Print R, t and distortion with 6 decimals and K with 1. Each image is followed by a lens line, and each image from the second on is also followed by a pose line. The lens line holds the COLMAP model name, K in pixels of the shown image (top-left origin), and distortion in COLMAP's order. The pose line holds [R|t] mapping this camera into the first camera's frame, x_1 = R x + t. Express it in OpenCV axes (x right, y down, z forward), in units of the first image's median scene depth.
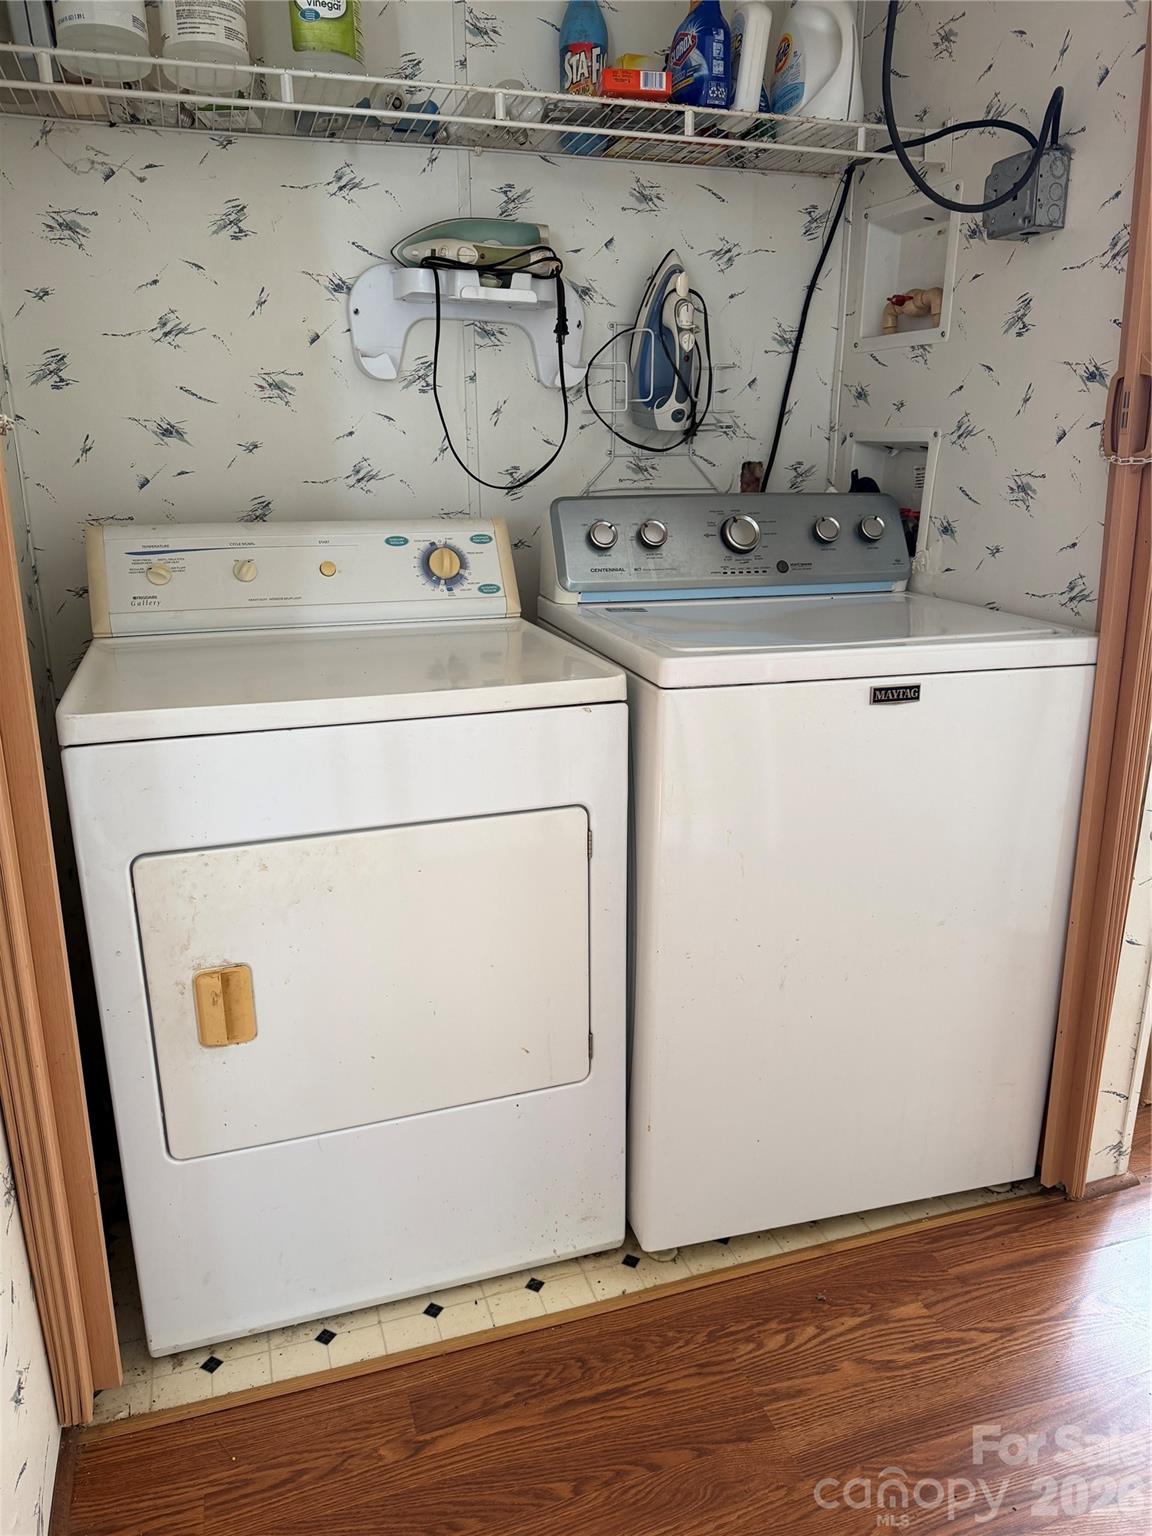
lens RADIAL K [[1062.0, 0, 570.4], [0, 1062.0, 823.0], [0, 0, 1]] dist [0.023005, -0.061182]
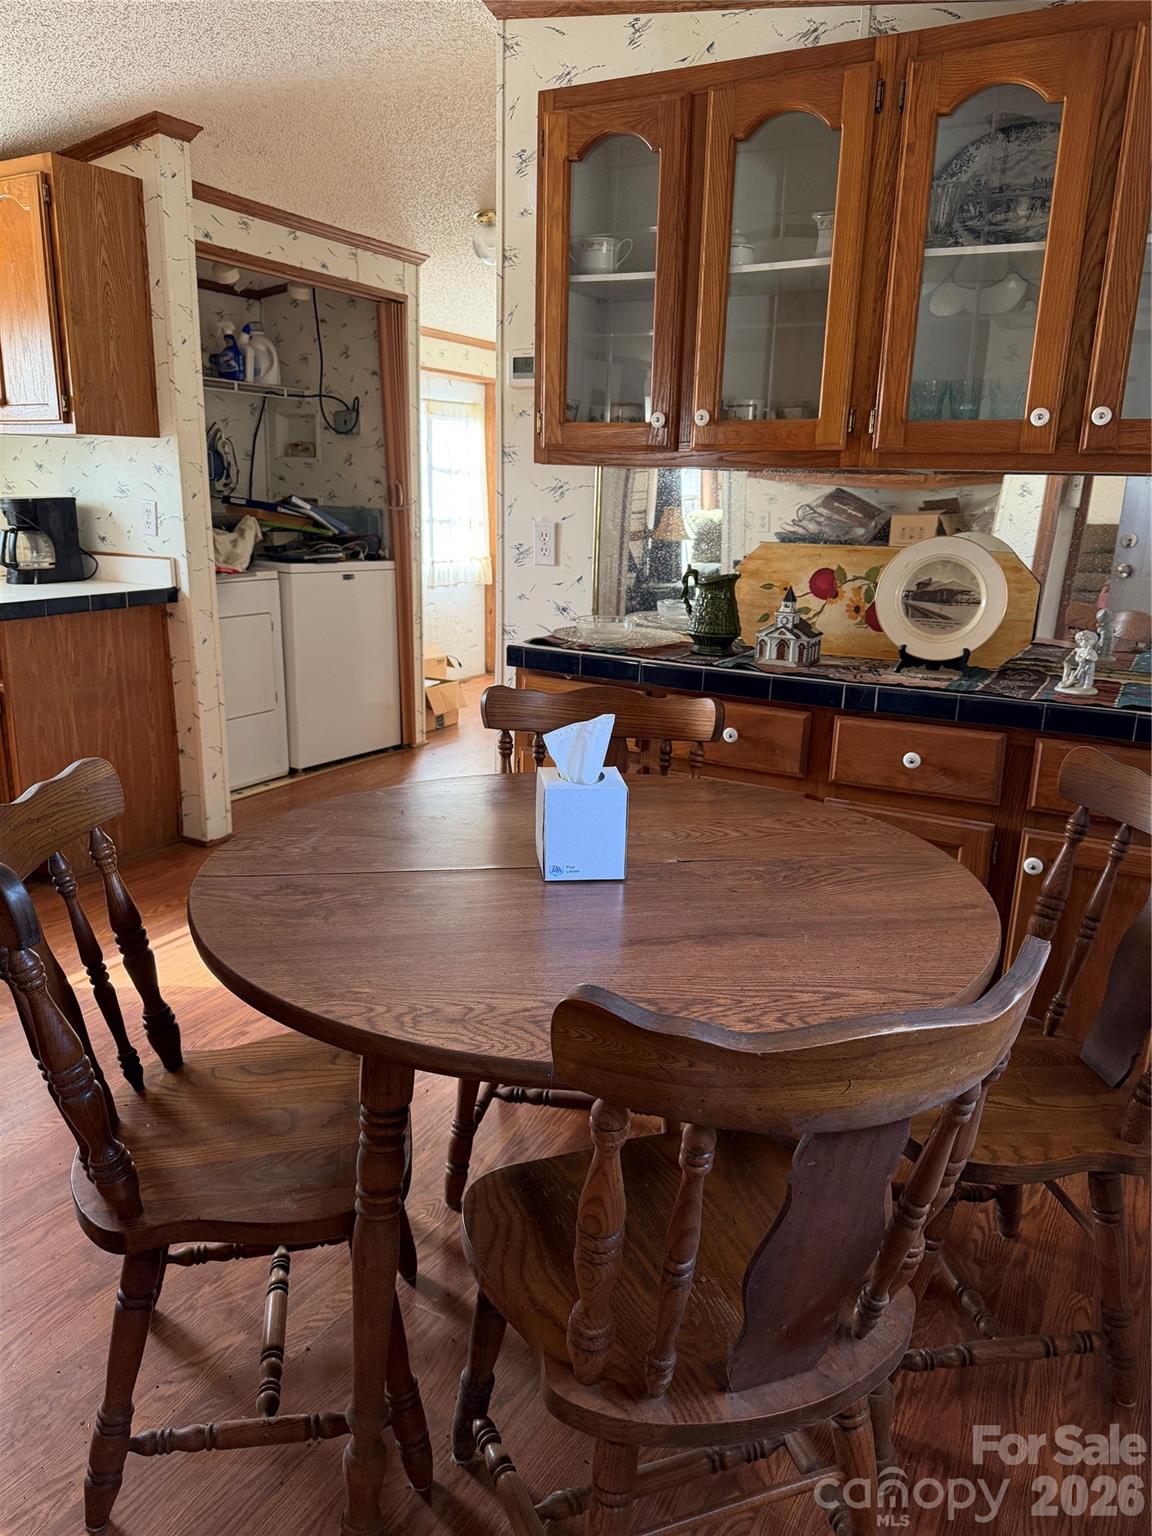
lens RADIAL K [[1096.6, 0, 576.6], [0, 1096.6, 814.9], [0, 0, 1]] dist [-0.063806, -0.002380]
pose [[0.730310, -0.157706, 0.664662, -1.267400], [0.175870, 0.983595, 0.040139, 0.488659], [-0.660088, 0.087581, 0.746065, -1.586107]]
